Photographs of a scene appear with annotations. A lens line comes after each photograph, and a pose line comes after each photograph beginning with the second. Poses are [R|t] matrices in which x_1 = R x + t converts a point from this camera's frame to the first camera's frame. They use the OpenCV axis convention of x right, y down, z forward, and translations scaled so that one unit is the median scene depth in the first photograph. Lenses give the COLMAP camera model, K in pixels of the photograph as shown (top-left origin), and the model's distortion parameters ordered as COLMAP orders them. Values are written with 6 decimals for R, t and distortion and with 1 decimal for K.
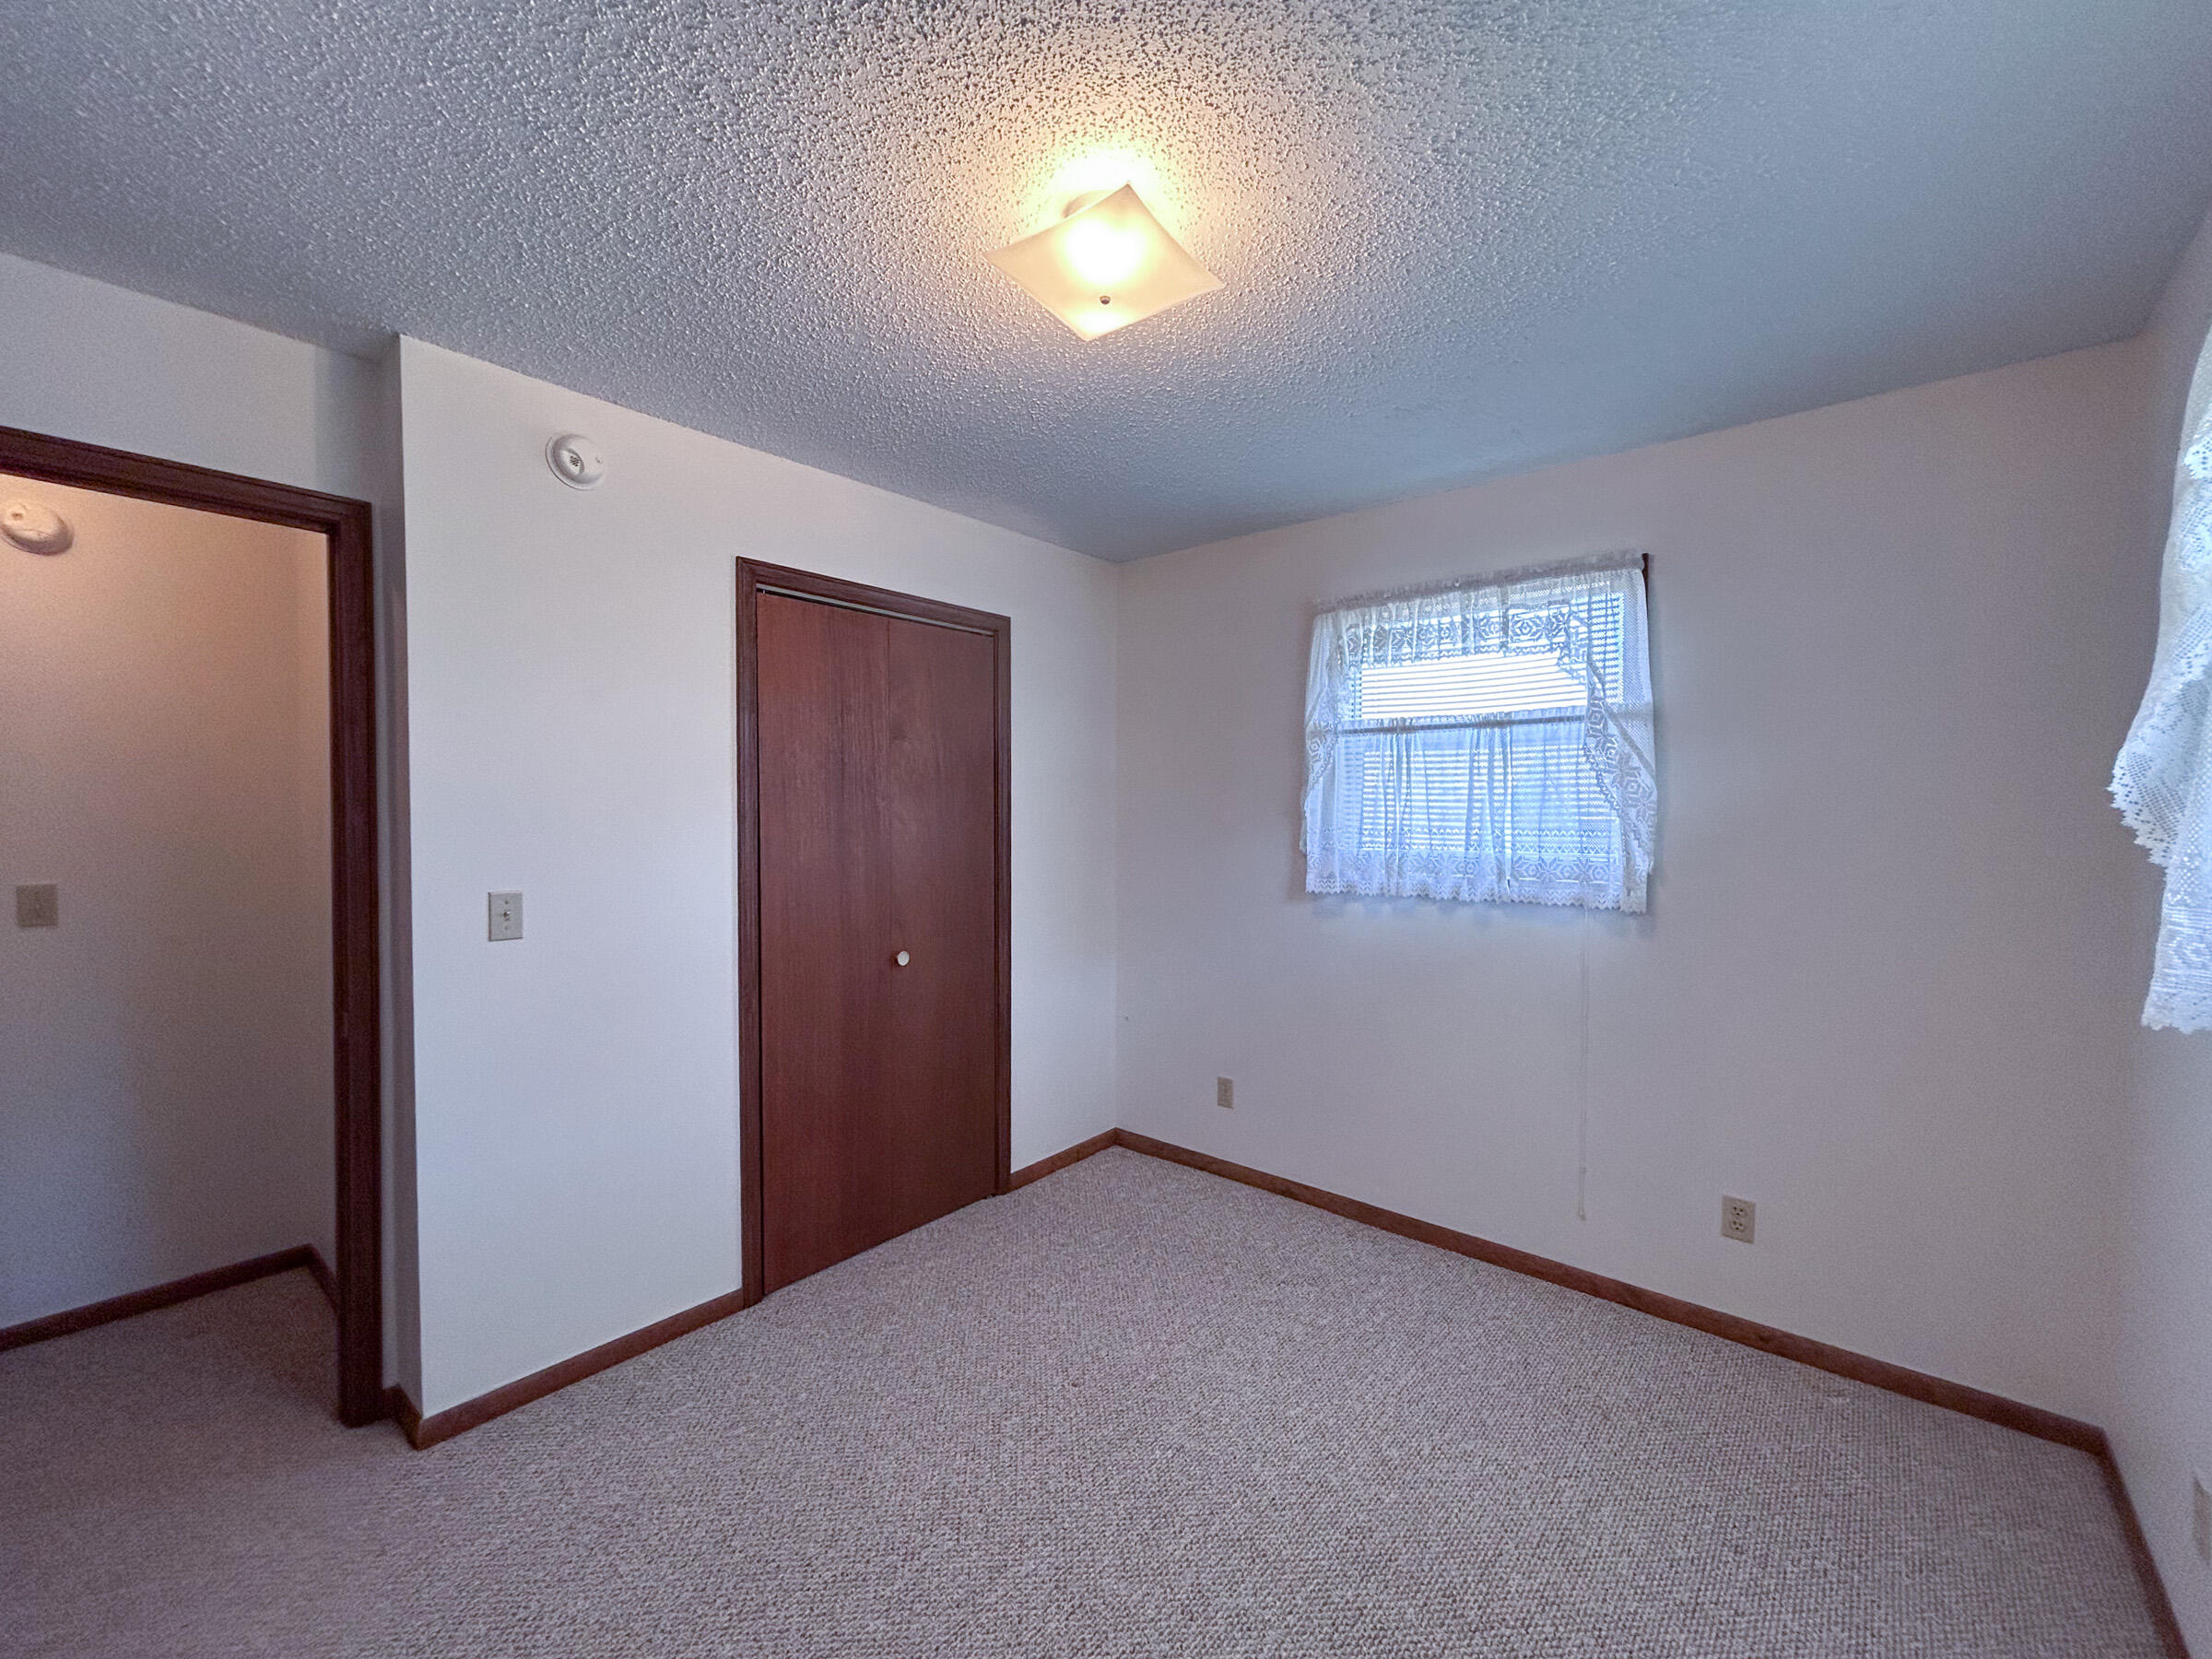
lens RADIAL K [[909.2, 0, 1112.4], [0, 909.2, 834.3], [0, 0, 1]] dist [0.000510, -0.000002]
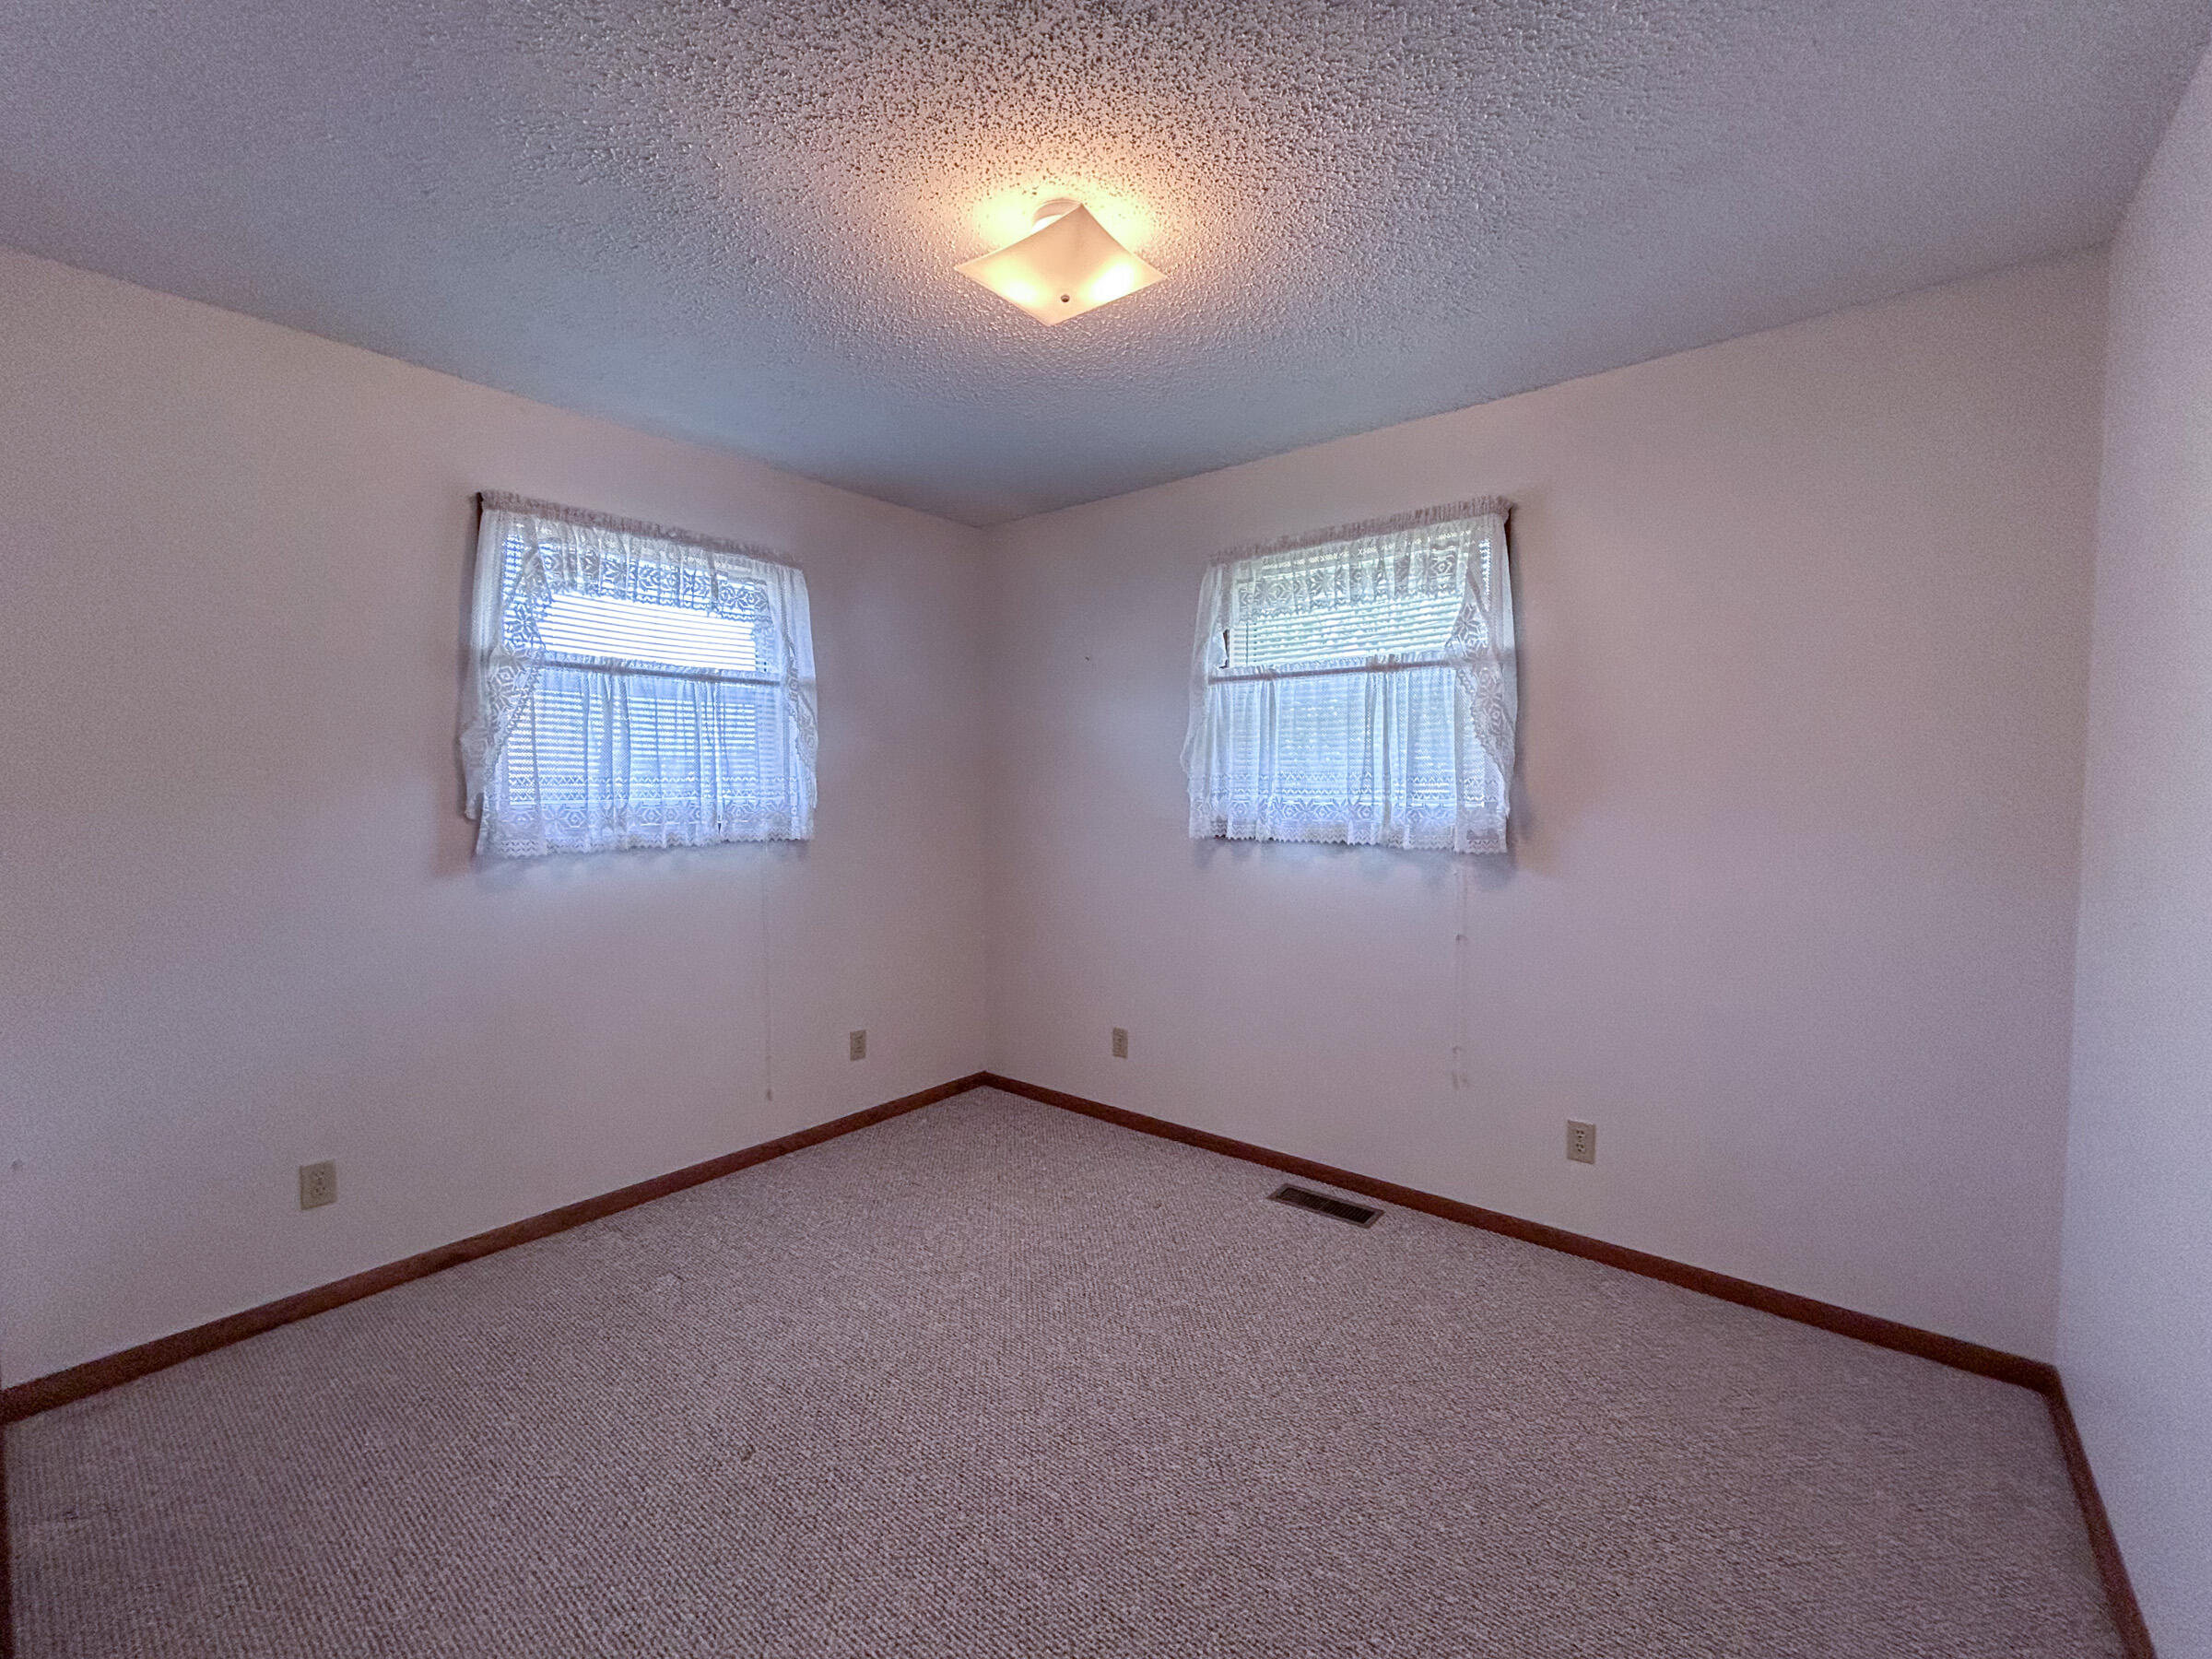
lens RADIAL K [[909.2, 0, 1112.4], [0, 909.2, 834.3], [0, 0, 1]] dist [0.000510, -0.000002]
pose [[-0.018422, -0.061339, 0.997947, -0.665967], [0.031054, 0.997600, 0.061891, 0.010375], [-0.999348, 0.032131, -0.016473, 0.545154]]
